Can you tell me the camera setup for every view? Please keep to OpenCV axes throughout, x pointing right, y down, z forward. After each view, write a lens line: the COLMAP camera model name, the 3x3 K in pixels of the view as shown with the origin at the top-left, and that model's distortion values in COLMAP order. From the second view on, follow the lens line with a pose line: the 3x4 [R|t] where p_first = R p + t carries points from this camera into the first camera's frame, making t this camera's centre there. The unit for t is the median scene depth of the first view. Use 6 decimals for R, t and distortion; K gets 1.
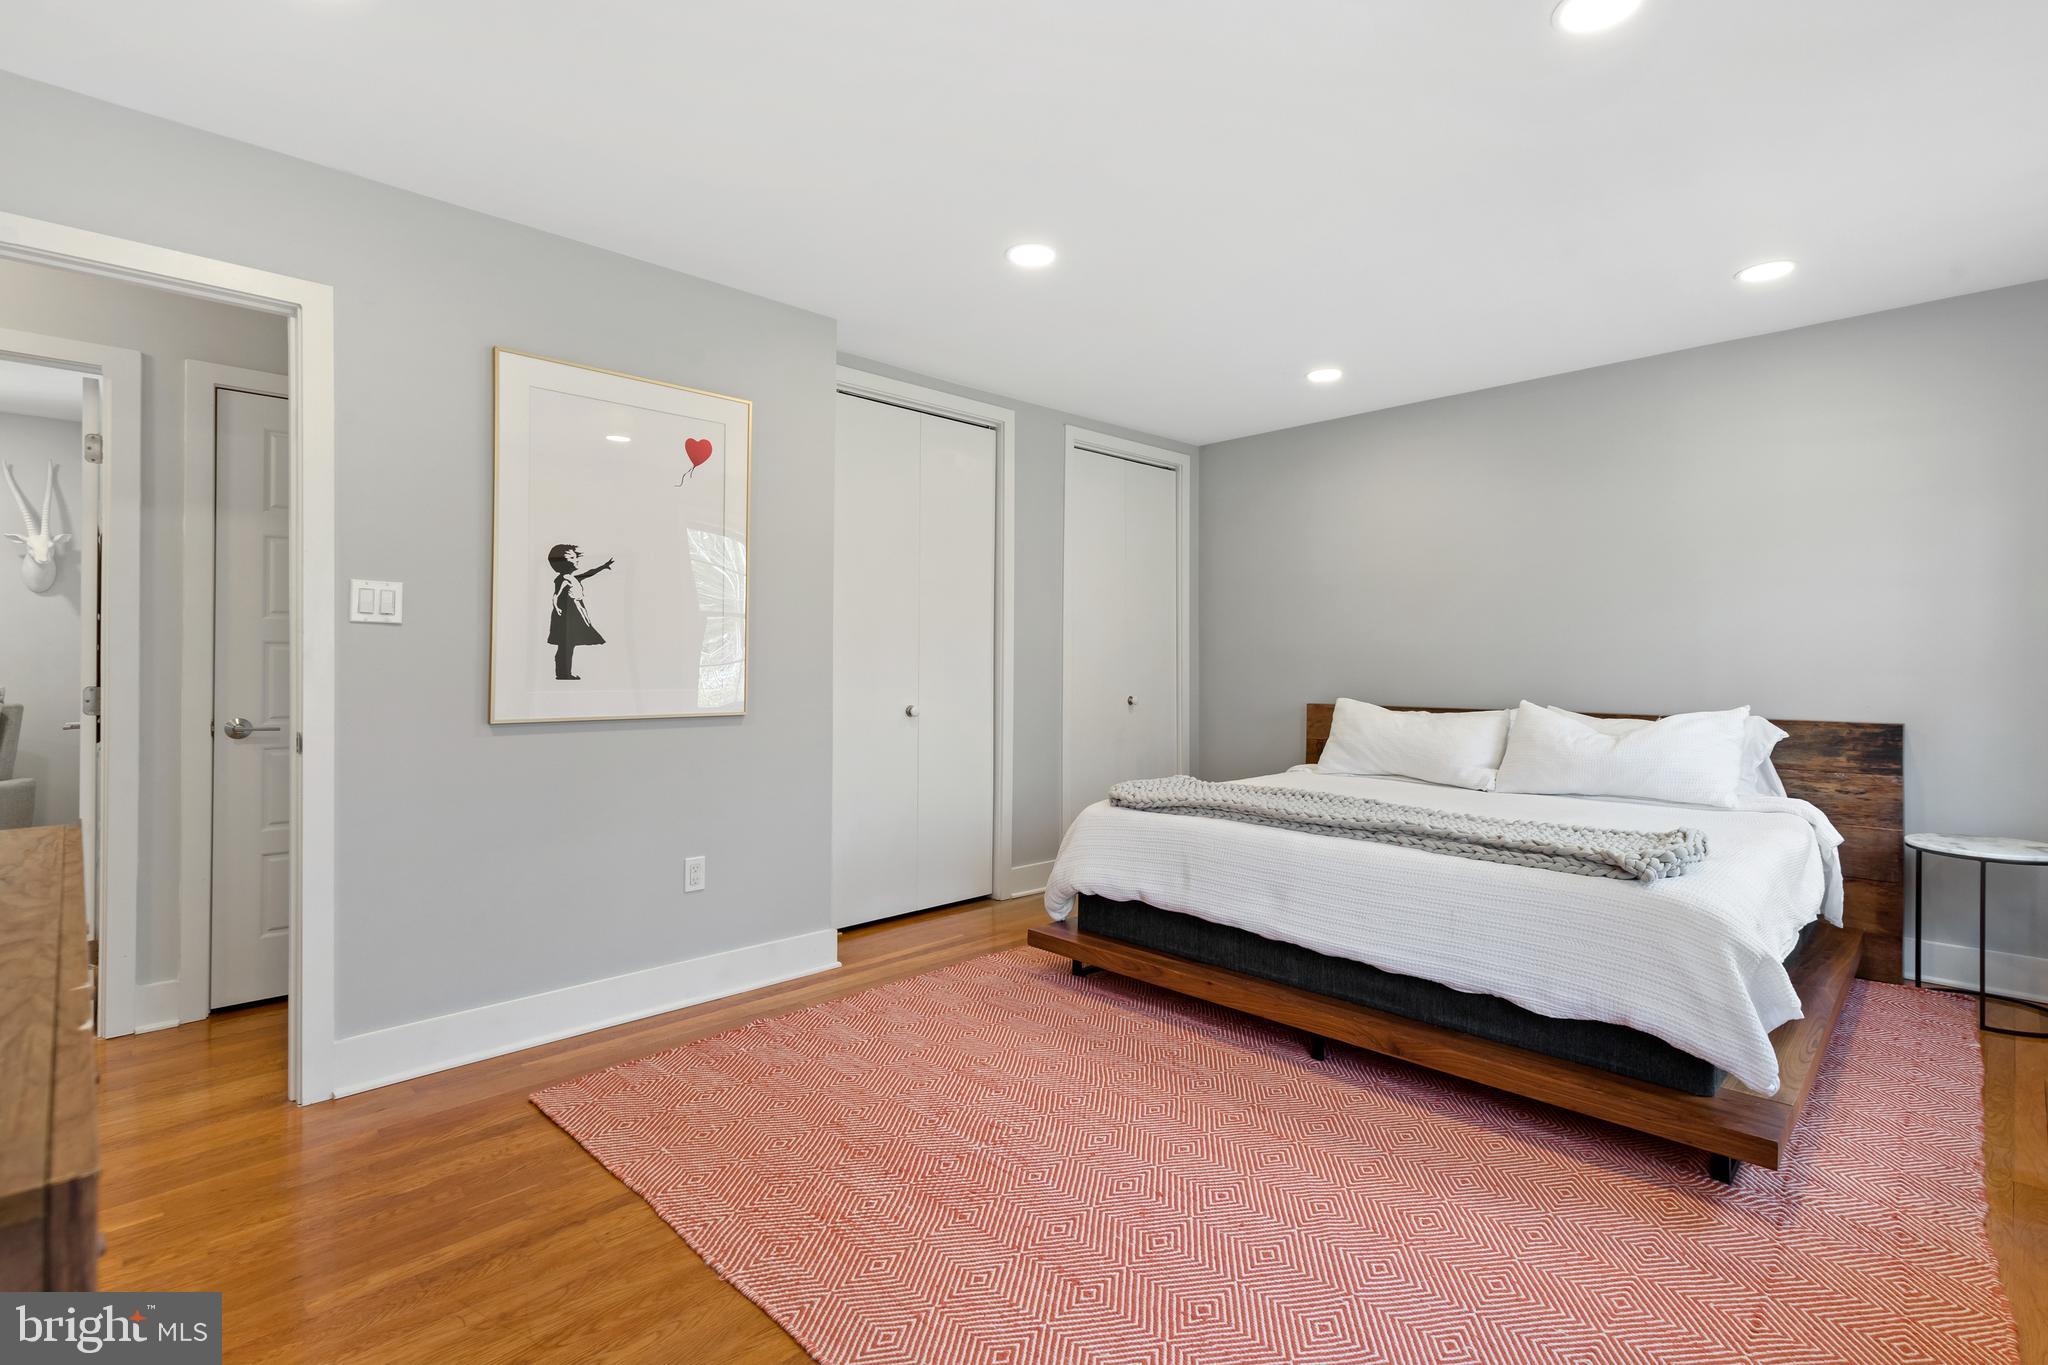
lens RADIAL K [[936.4, 0, 1044.2], [0, 936.4, 668.0], [0, 0, 1]] dist [0.002776, -0.000020]
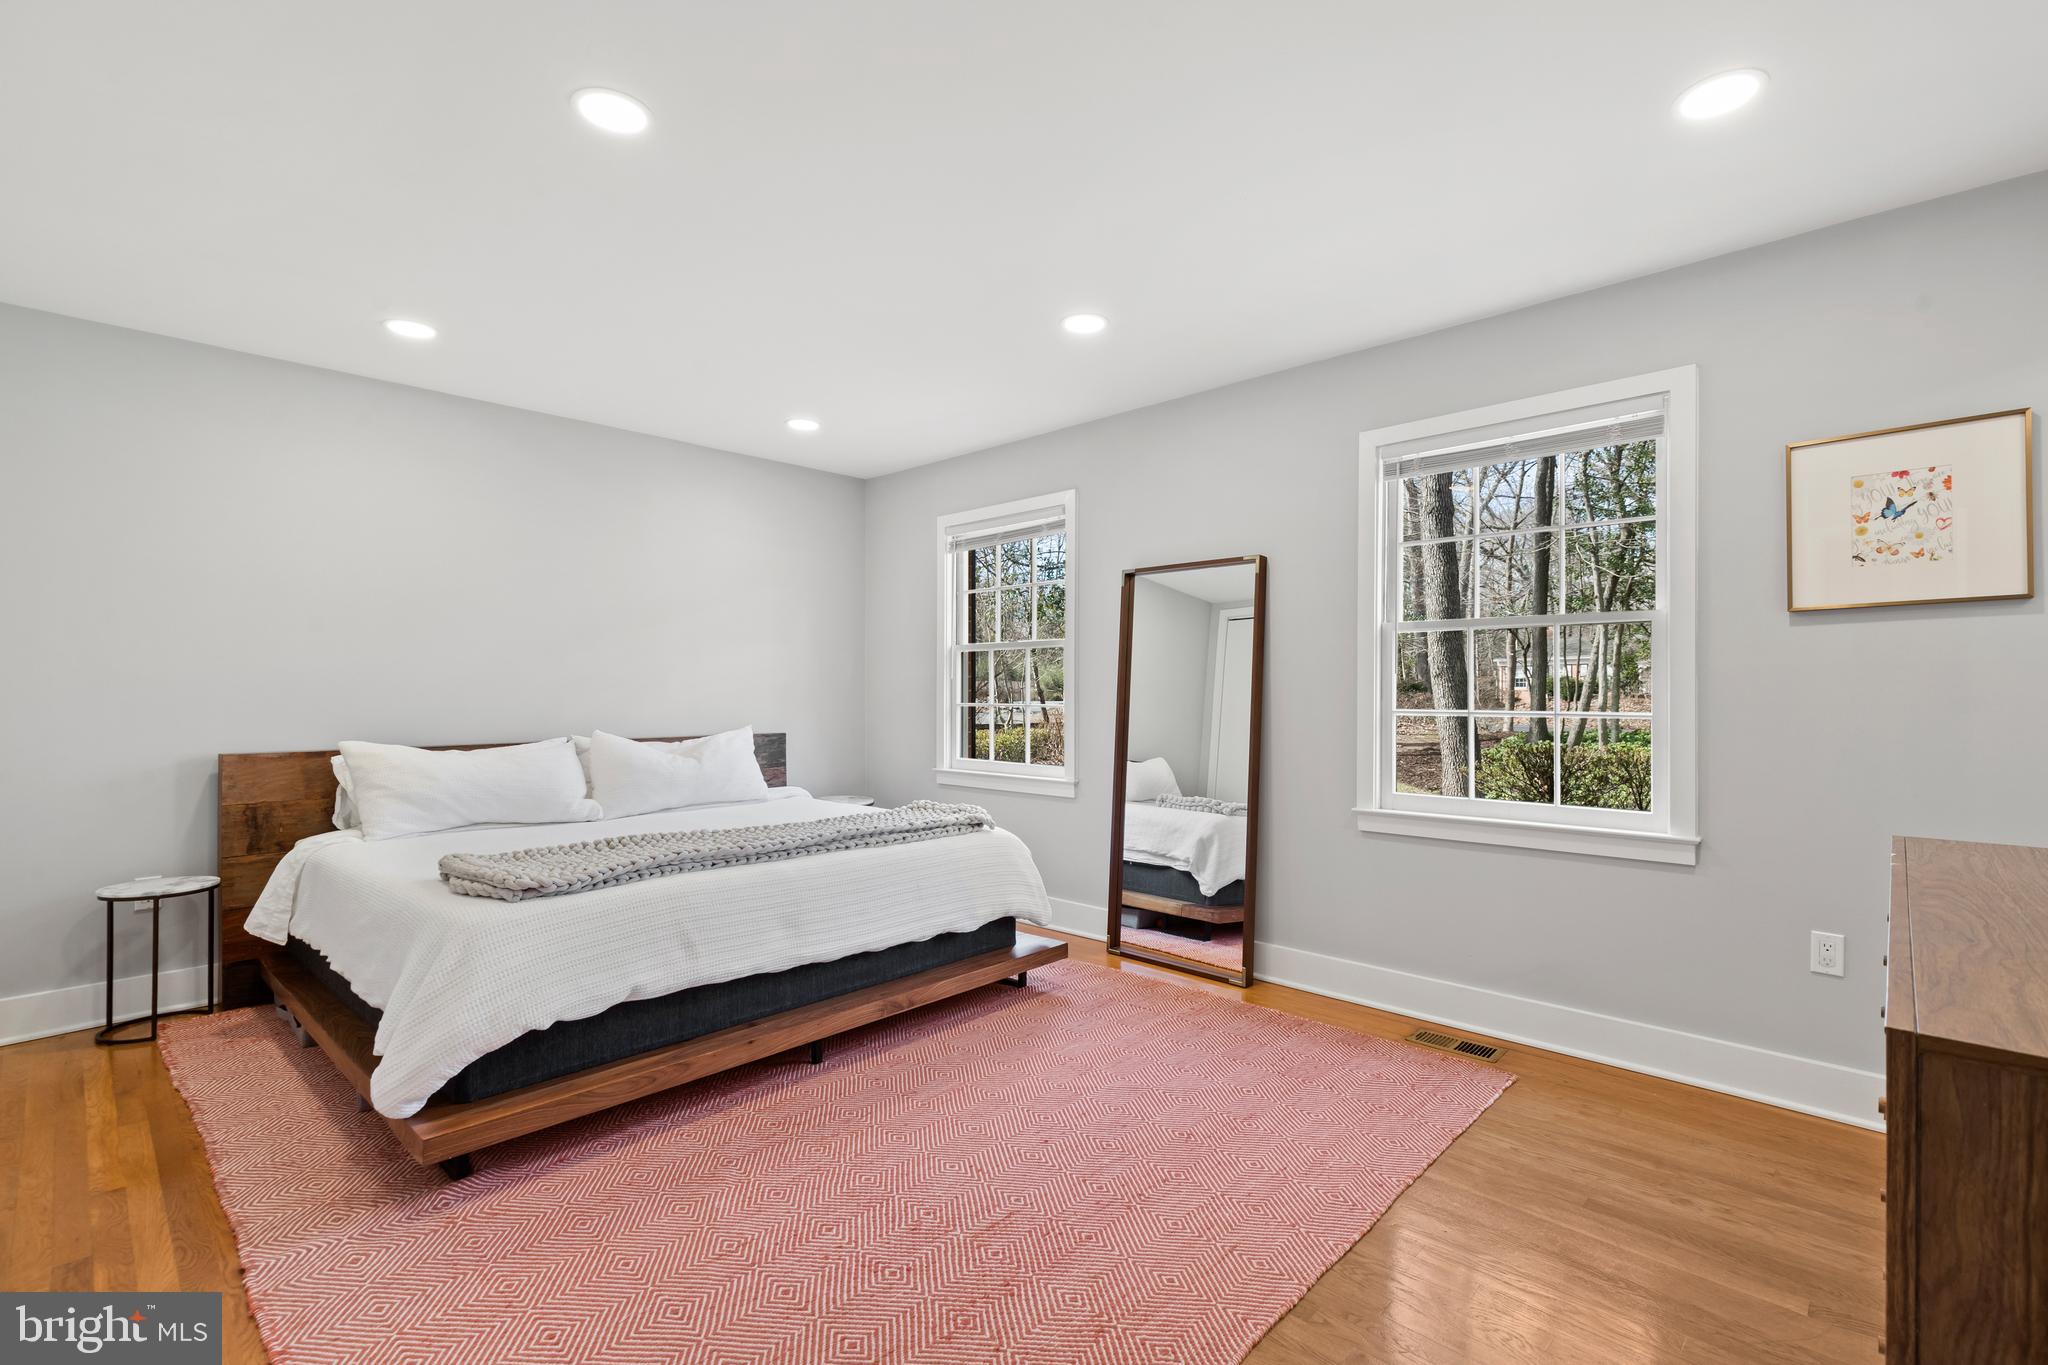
lens RADIAL K [[960.3, 0, 1028.6], [0, 960.3, 691.7], [0, 0, 1]] dist [0.015207, 0.000074]
pose [[-0.032975, -0.003619, 0.999450, -0.748006], [0.007226, 0.999966, 0.003860, -0.011949], [-0.999430, 0.007349, -0.032948, 0.717415]]
